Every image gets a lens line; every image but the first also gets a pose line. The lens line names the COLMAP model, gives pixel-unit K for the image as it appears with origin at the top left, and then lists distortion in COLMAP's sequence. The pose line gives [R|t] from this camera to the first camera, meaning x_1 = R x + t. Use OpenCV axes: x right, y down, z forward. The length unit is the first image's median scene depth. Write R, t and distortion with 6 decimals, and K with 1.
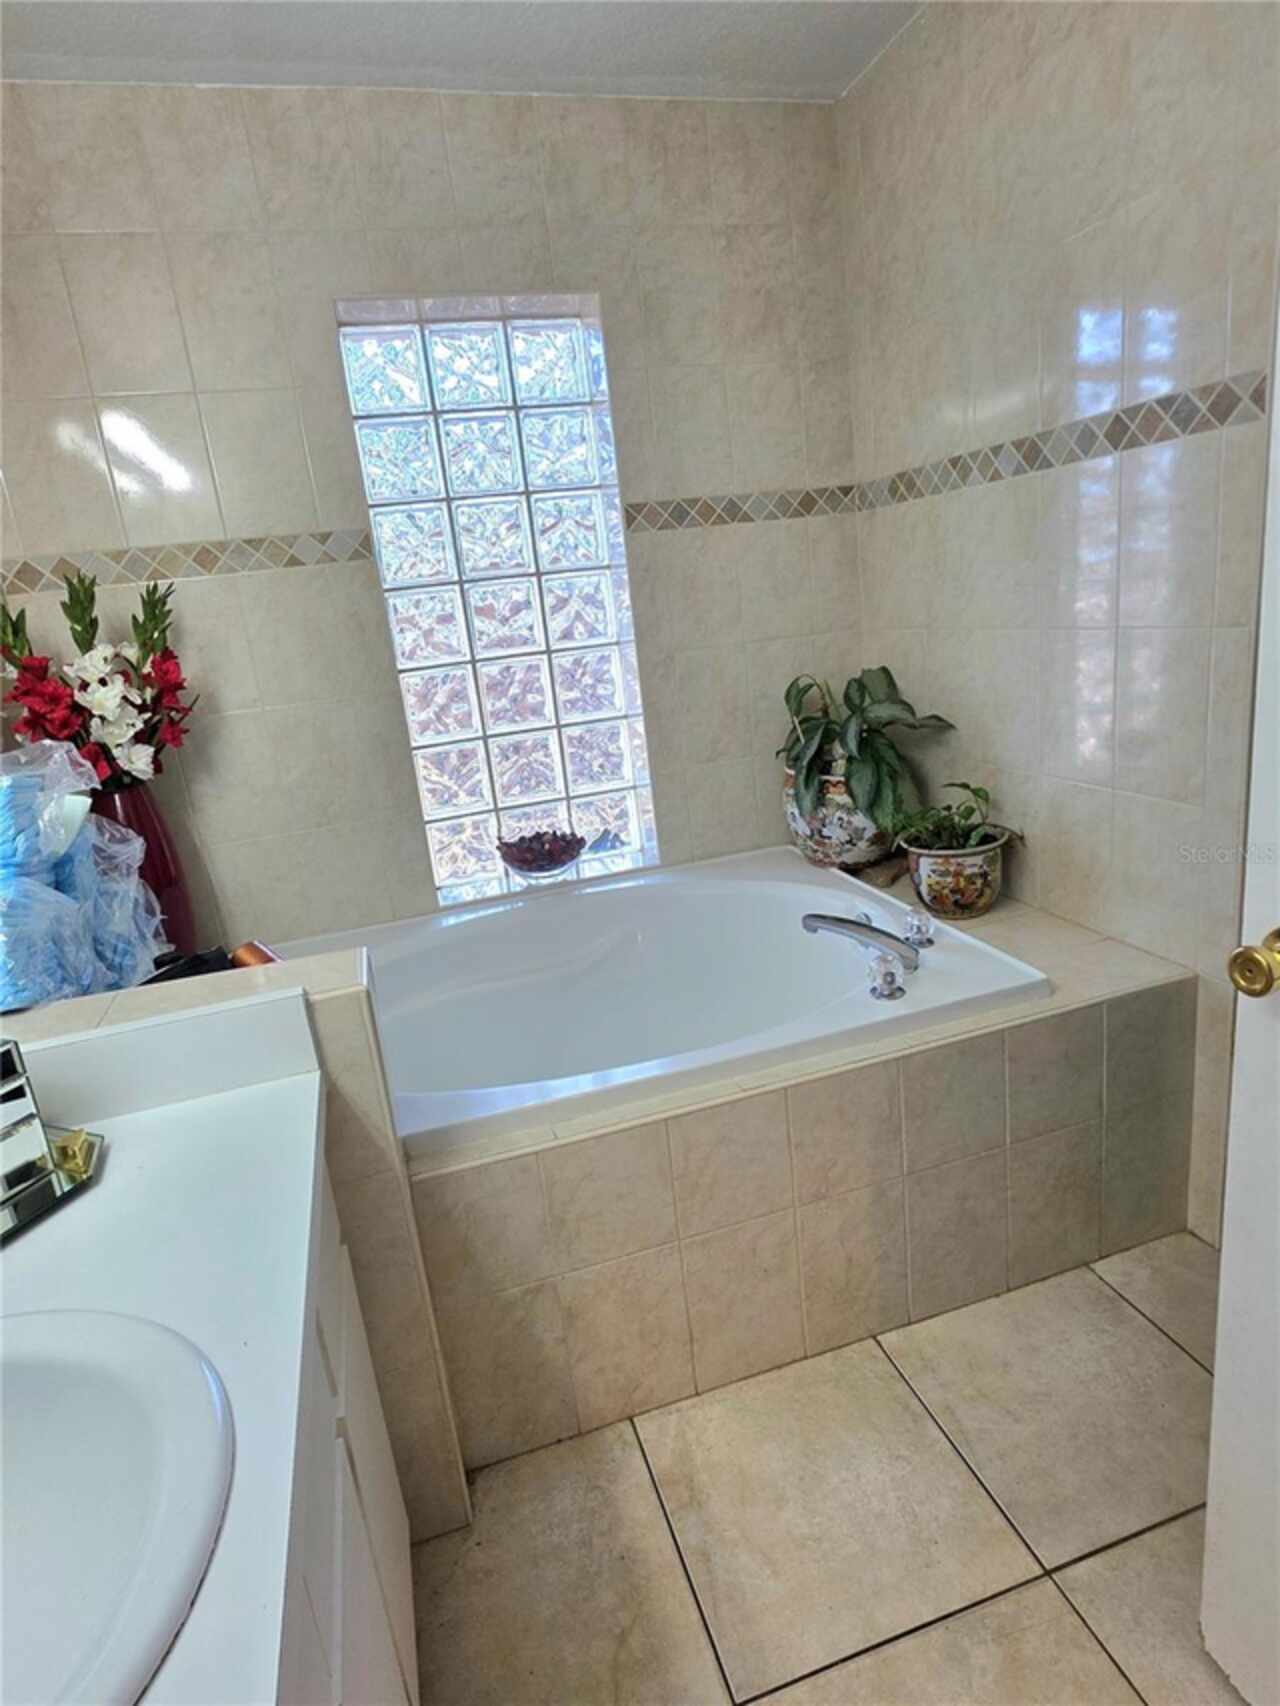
lens RADIAL K [[937.1, 0, 632.0], [0, 937.1, 850.1], [0, 0, 1]] dist [0.005114, 0.001823]
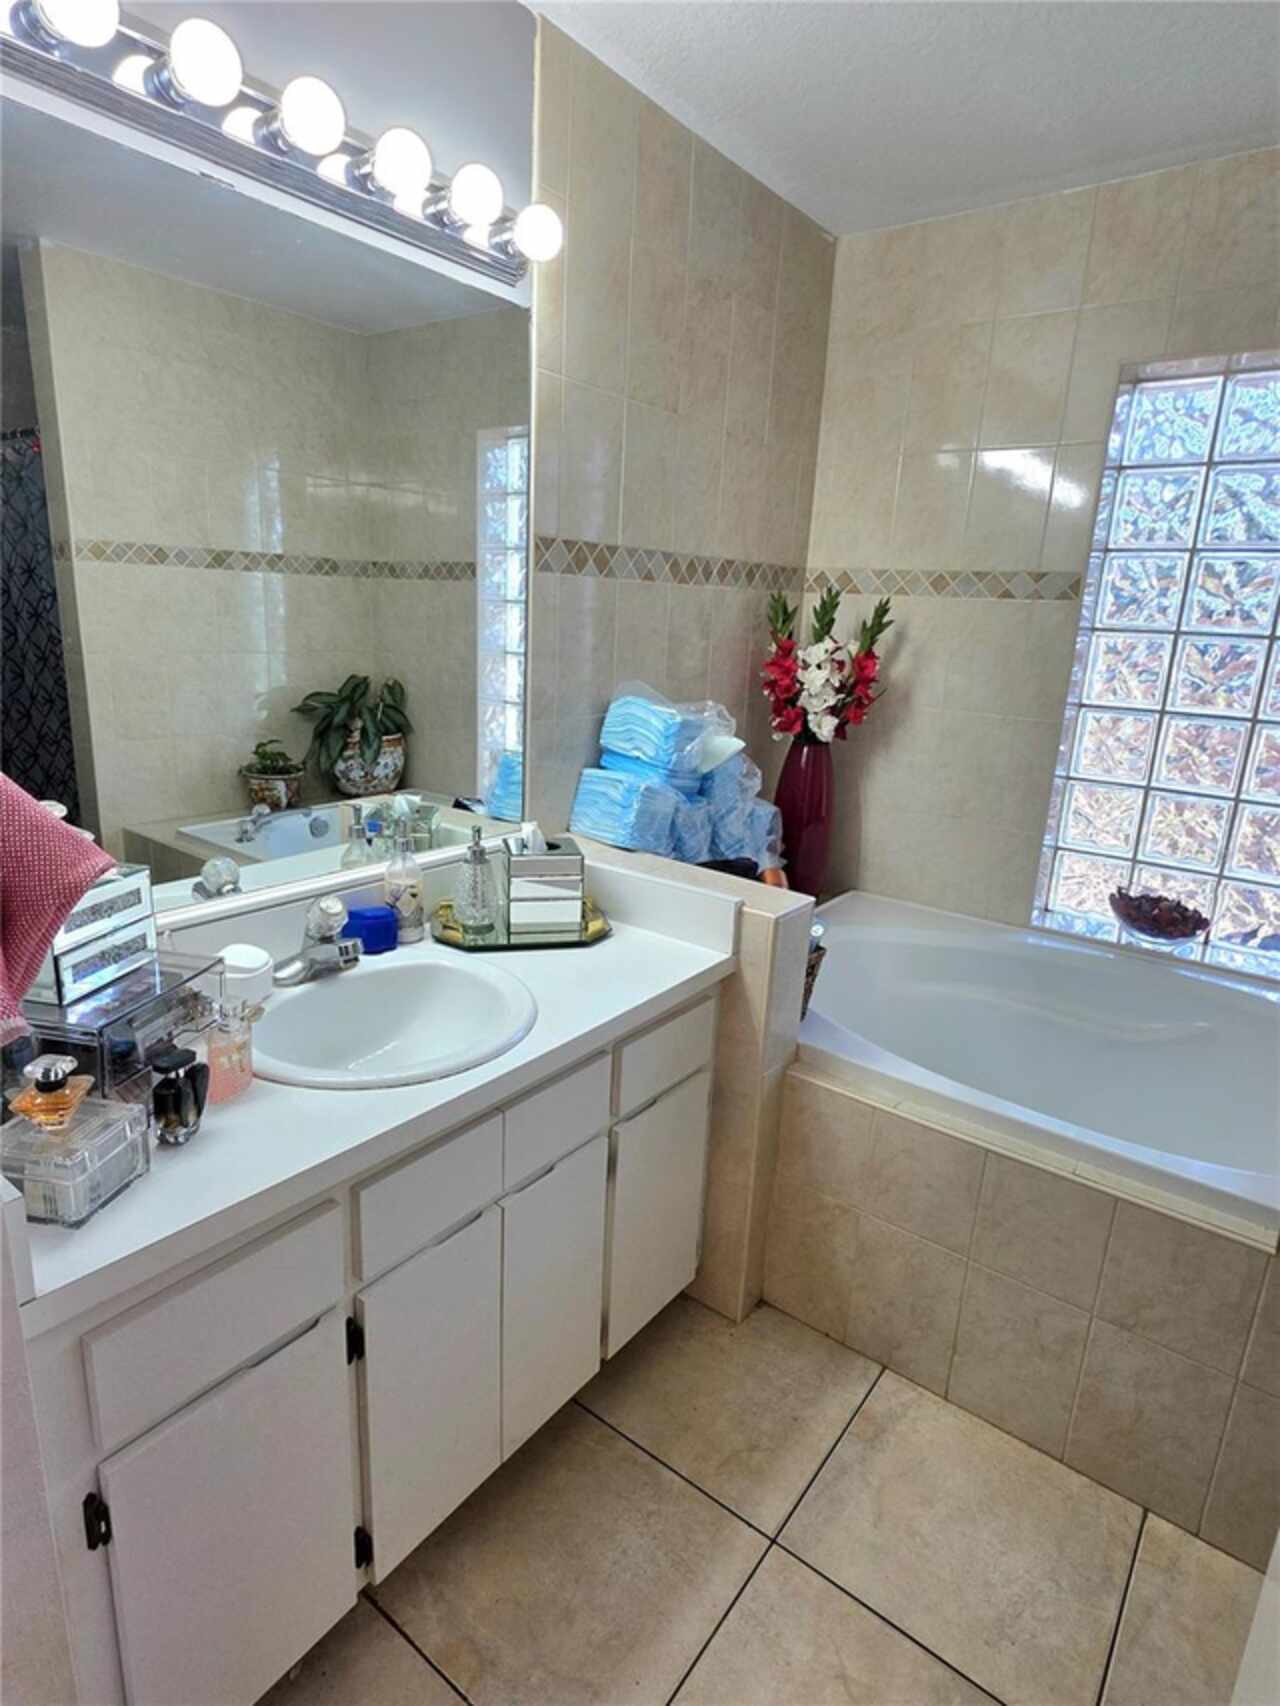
lens RADIAL K [[937.1, 0, 632.0], [0, 937.1, 850.1], [0, 0, 1]] dist [0.005114, 0.001823]
pose [[0.583947, 0.335678, -0.739138, 0.374683], [-0.316561, 0.932582, 0.173435, -0.077817], [0.747525, 0.132706, 0.650842, -0.061532]]
